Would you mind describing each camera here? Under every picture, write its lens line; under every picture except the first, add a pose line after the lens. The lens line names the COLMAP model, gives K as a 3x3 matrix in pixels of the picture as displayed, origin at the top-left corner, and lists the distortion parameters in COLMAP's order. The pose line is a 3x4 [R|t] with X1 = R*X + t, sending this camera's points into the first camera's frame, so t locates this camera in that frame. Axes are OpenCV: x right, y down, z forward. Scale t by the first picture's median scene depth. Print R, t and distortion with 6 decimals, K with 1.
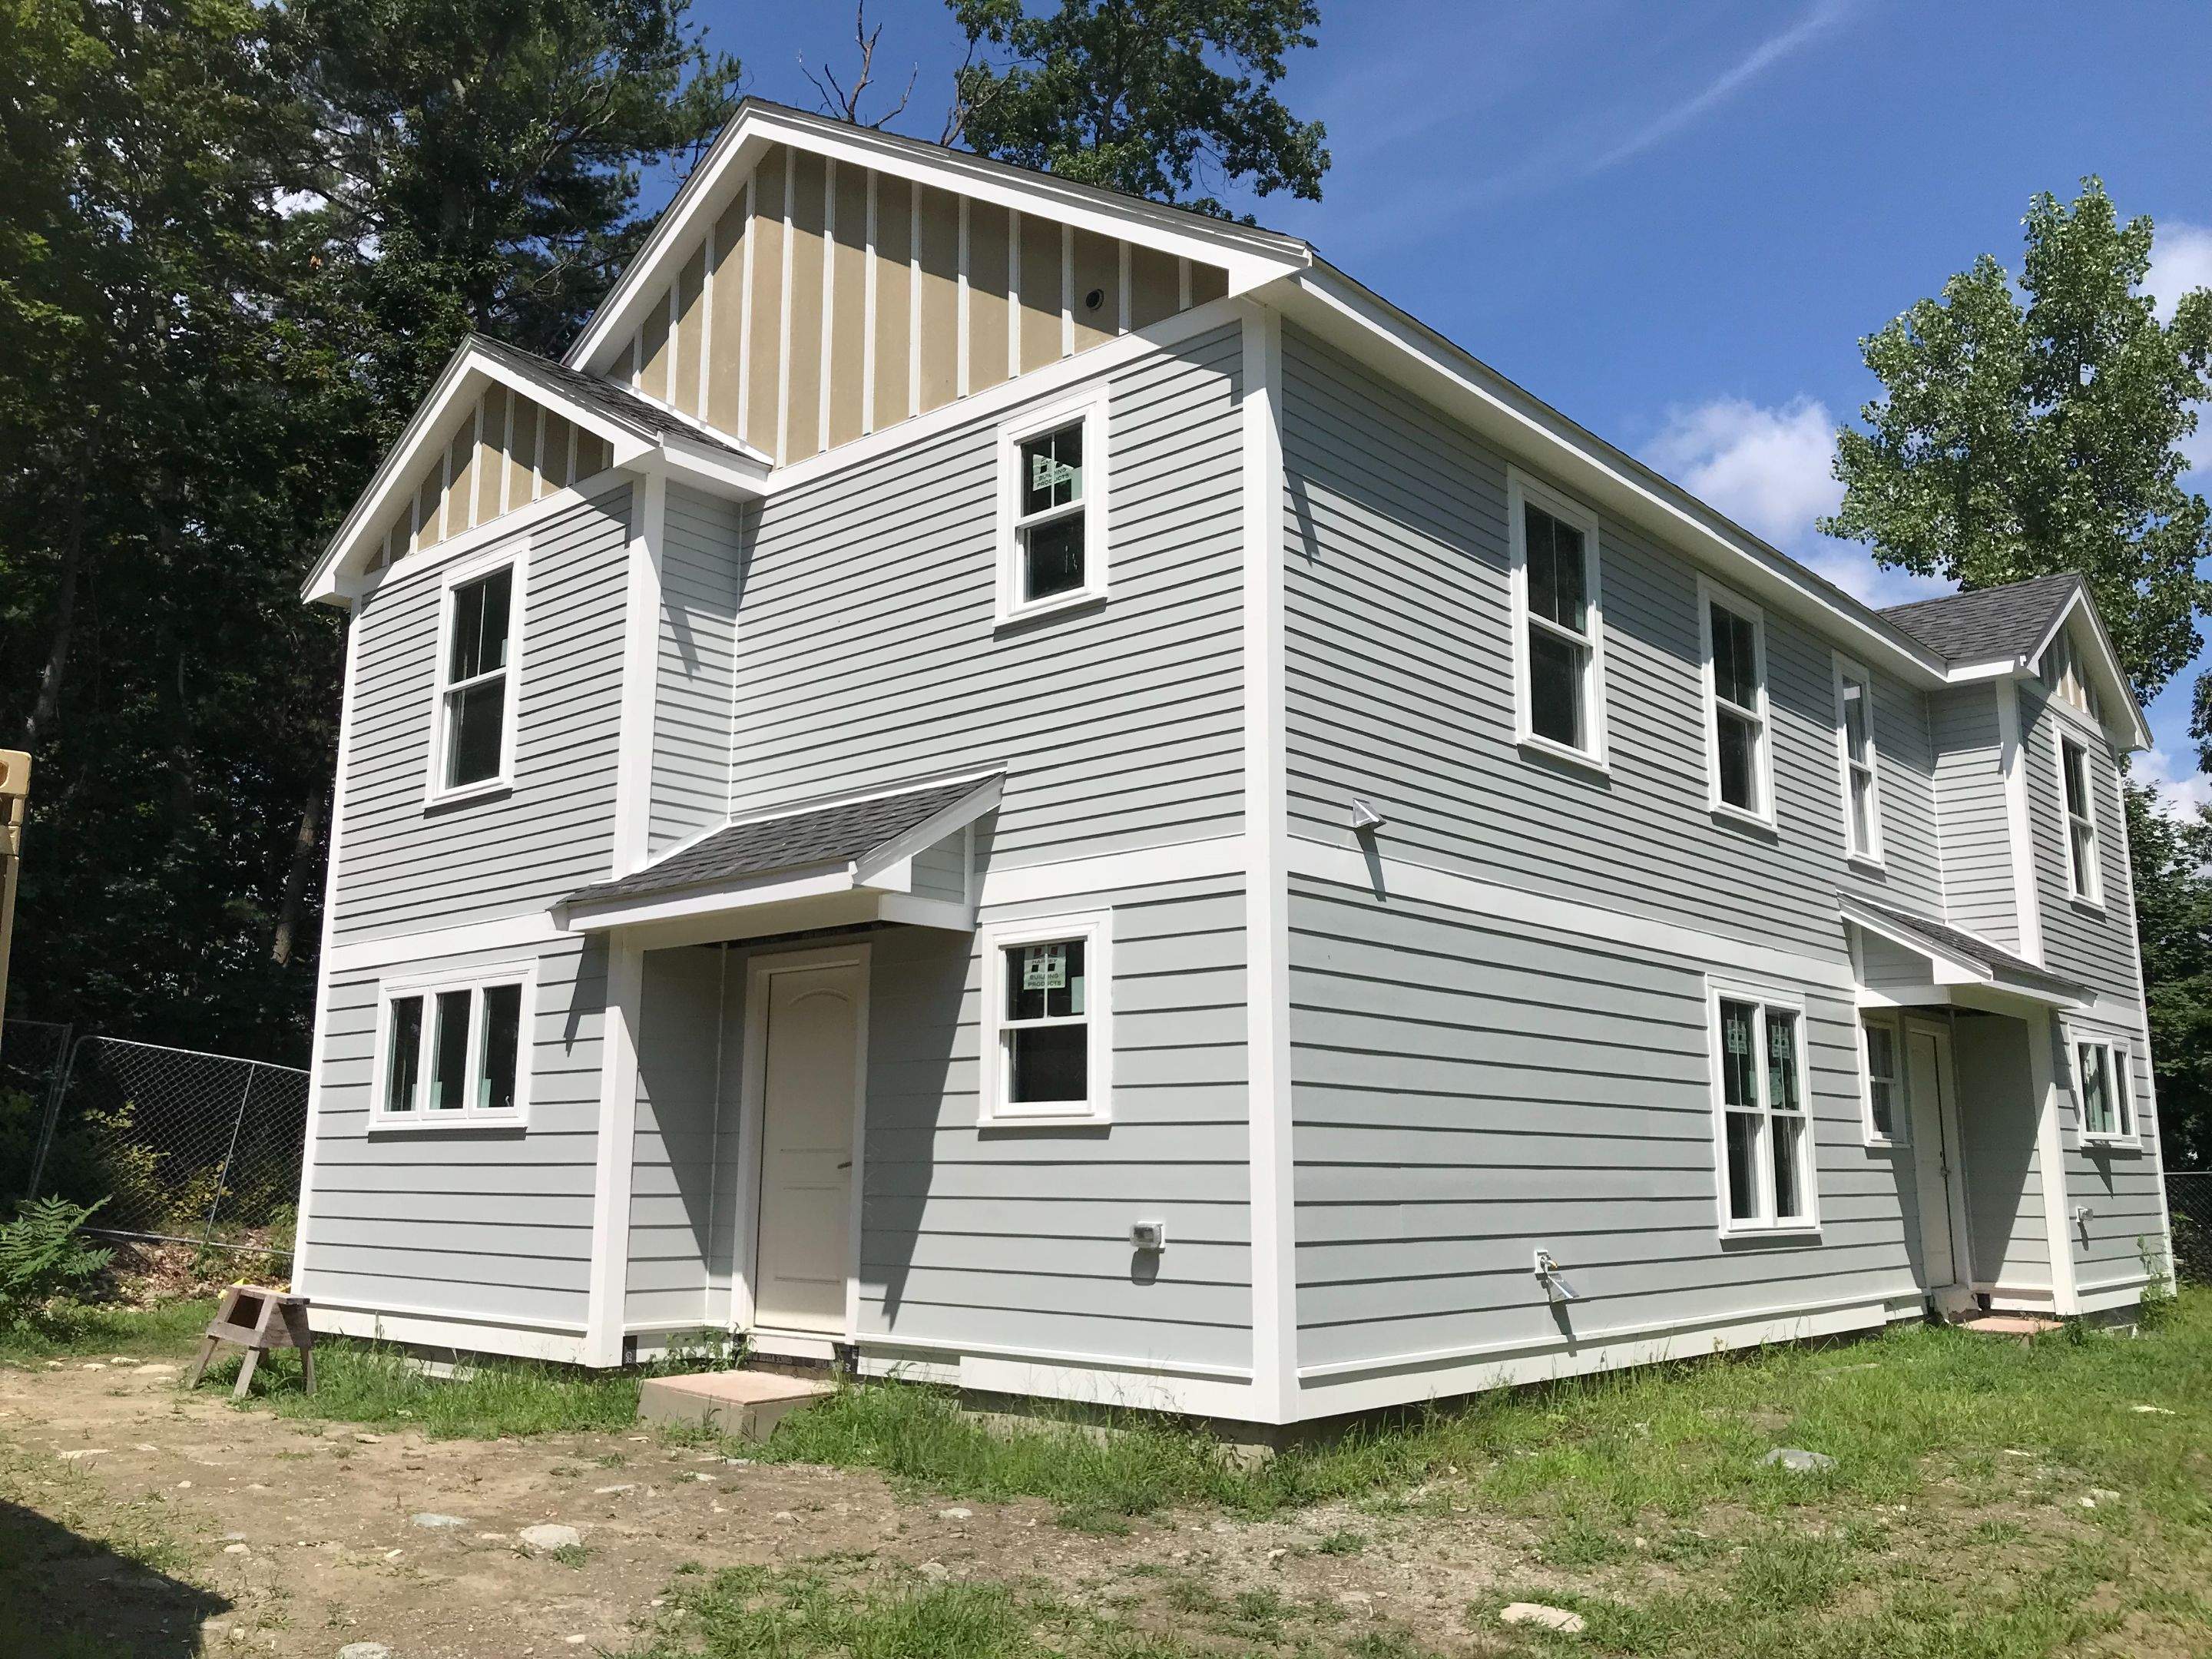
lens RADIAL K [[1804.1, 0, 1106.0], [0, 1804.1, 829.5], [0, 0, 1]] dist [0.028191, -0.016262]
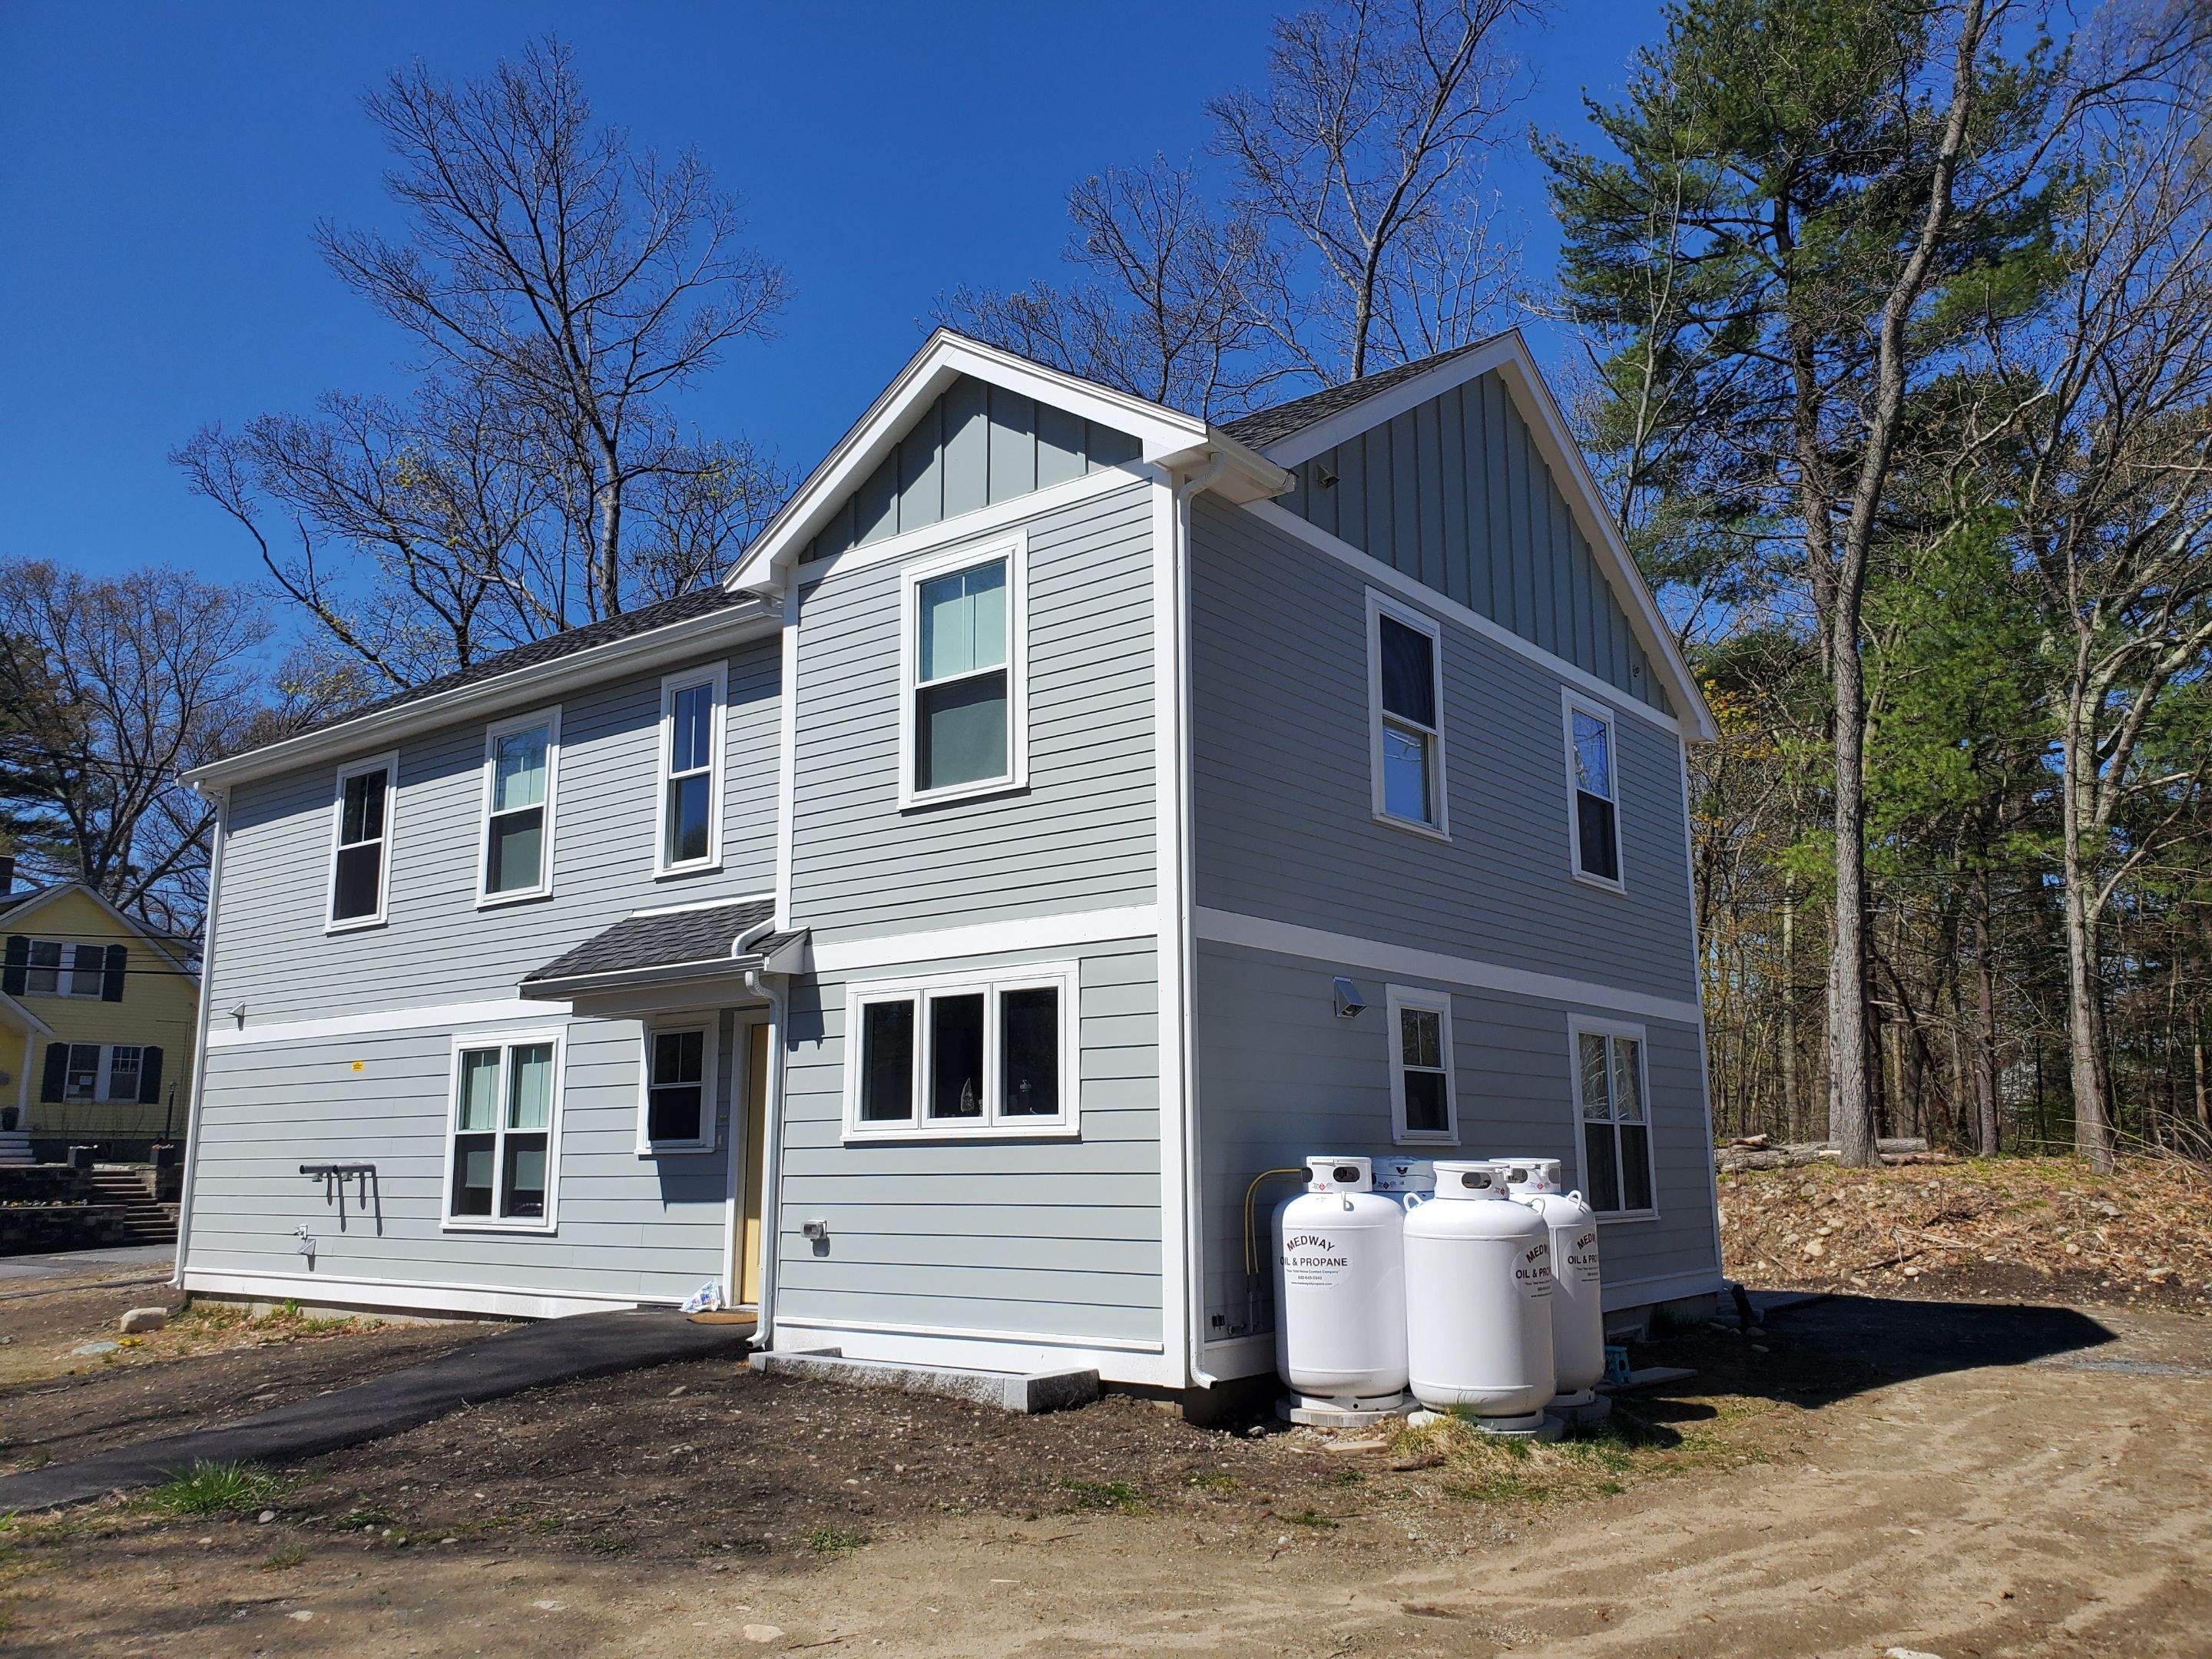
lens RADIAL K [[1710.3, 0, 1102.6], [0, 1710.3, 841.1], [0, 0, 1]] dist [0.171349, -0.493374]
pose [[0.070390, -0.188710, -0.979507, 1.725087], [0.191645, 0.966208, -0.172376, 0.265781], [0.978937, -0.175585, 0.104176, 1.410881]]
